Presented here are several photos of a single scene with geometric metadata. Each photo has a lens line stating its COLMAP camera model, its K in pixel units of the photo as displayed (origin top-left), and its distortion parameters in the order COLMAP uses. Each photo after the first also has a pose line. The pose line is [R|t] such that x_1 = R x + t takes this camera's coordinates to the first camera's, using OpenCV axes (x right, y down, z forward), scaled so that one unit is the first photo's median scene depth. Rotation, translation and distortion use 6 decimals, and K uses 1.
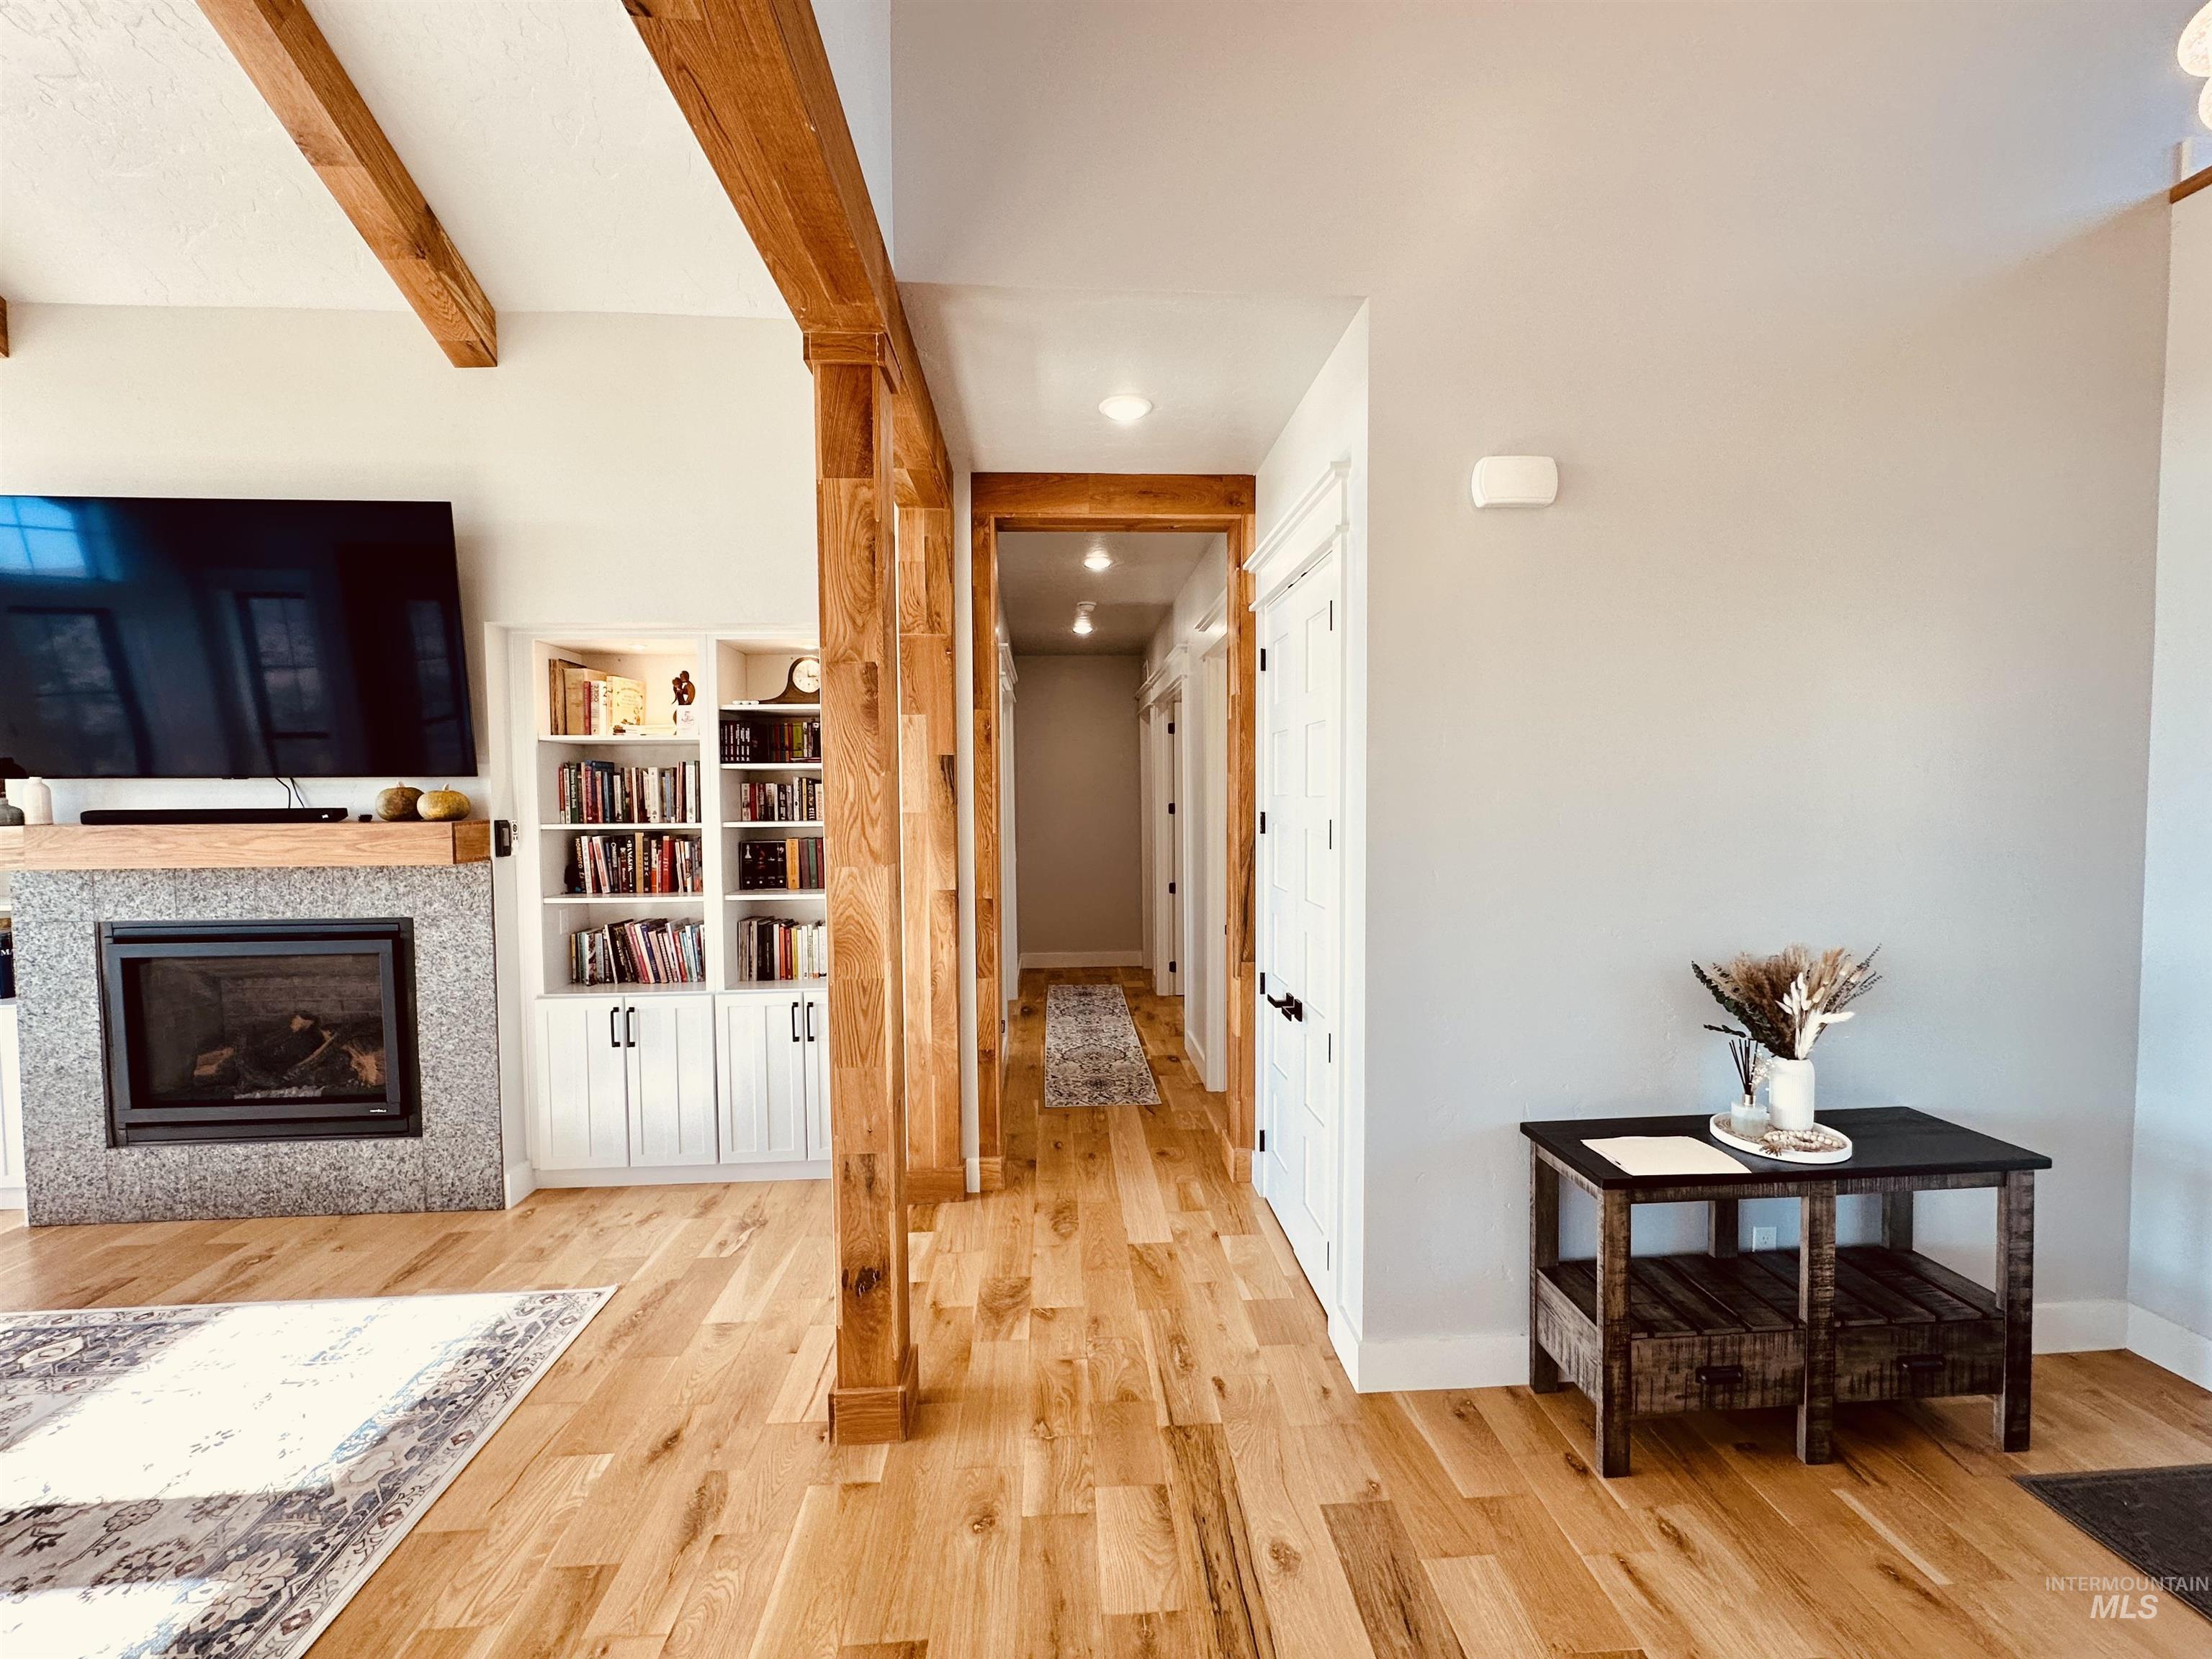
lens RADIAL K [[883.8, 0, 1100.2], [0, 883.8, 832.1], [0, 0, 1]] dist [-0.005097, 0.001261]
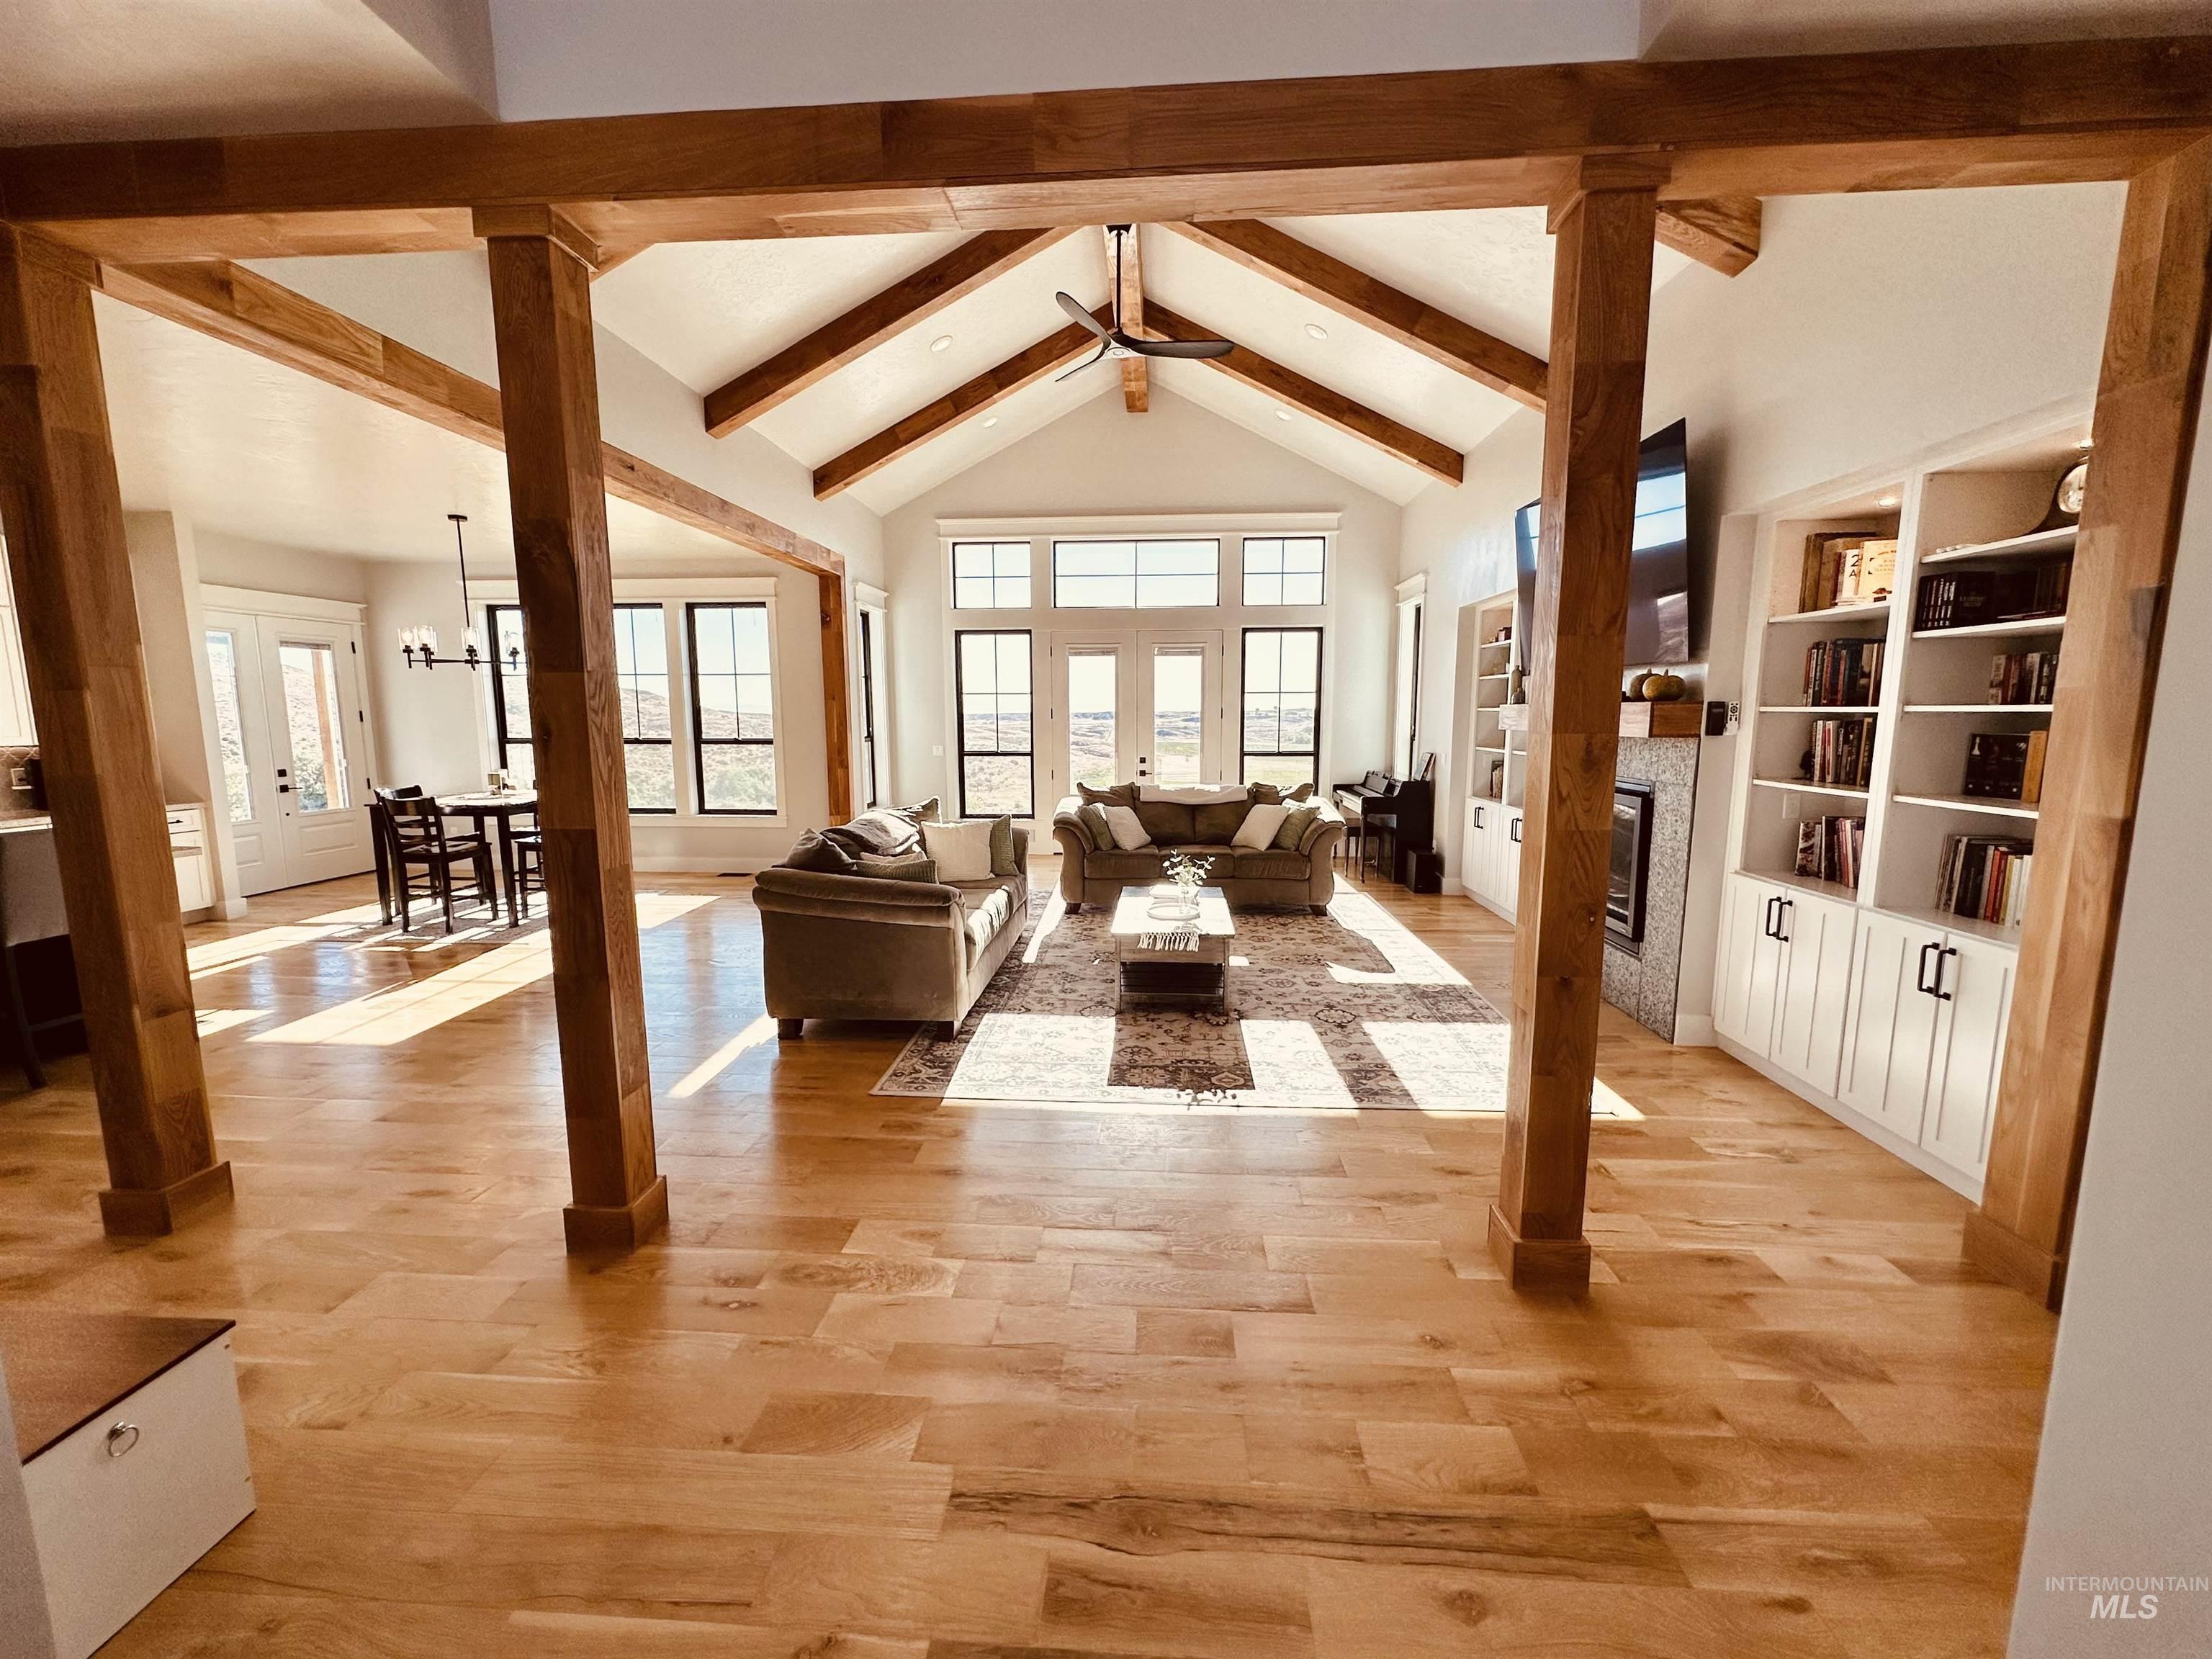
lens RADIAL K [[883.8, 0, 1108.1], [0, 883.8, 831.1], [0, 0, 1]] dist [-0.005097, 0.001261]
pose [[-0.132848, 0.141316, -0.981010, 0.516842], [-0.033229, 0.988592, 0.146908, 0.009209], [0.990579, 0.052114, -0.126637, 0.407671]]
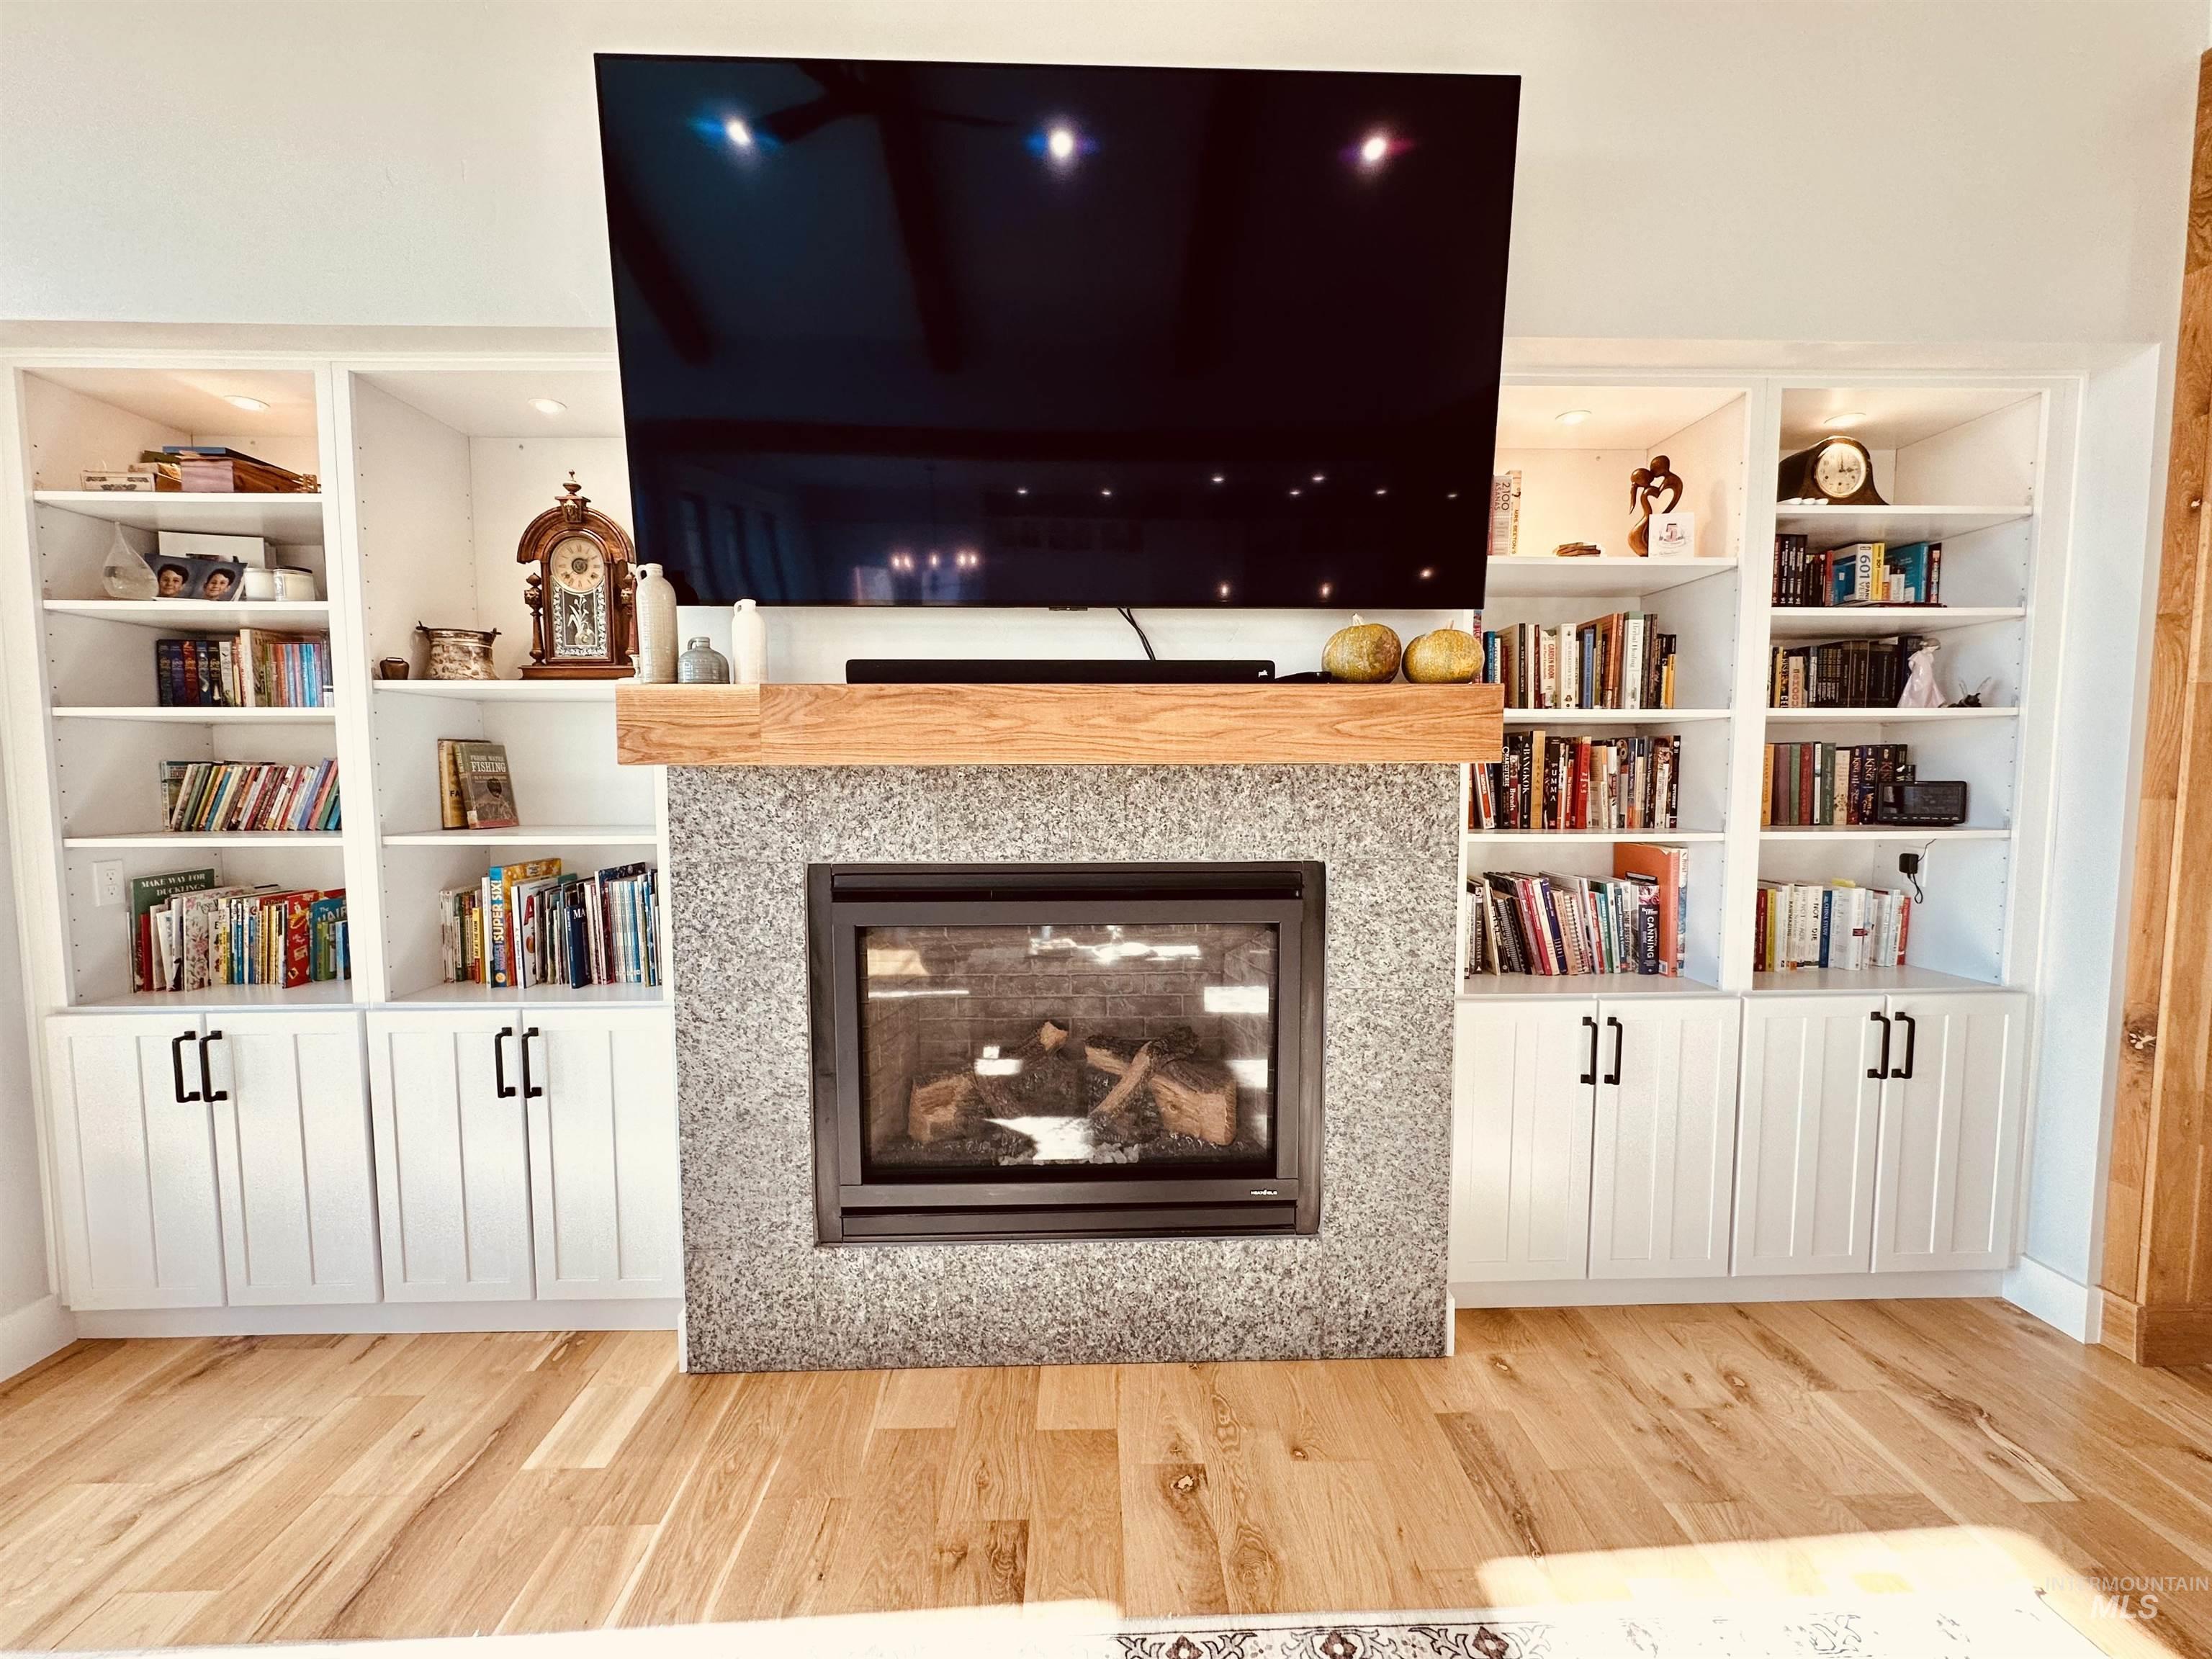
lens RADIAL K [[883.8, 0, 1108.1], [0, 883.8, 831.5], [0, 0, 1]] dist [-0.005097, 0.001261]
pose [[0.999253, 0.008732, -0.037637, -0.895590], [-0.007527, 0.999459, 0.032022, 0.059428], [0.037897, -0.031715, 0.998778, 0.417575]]
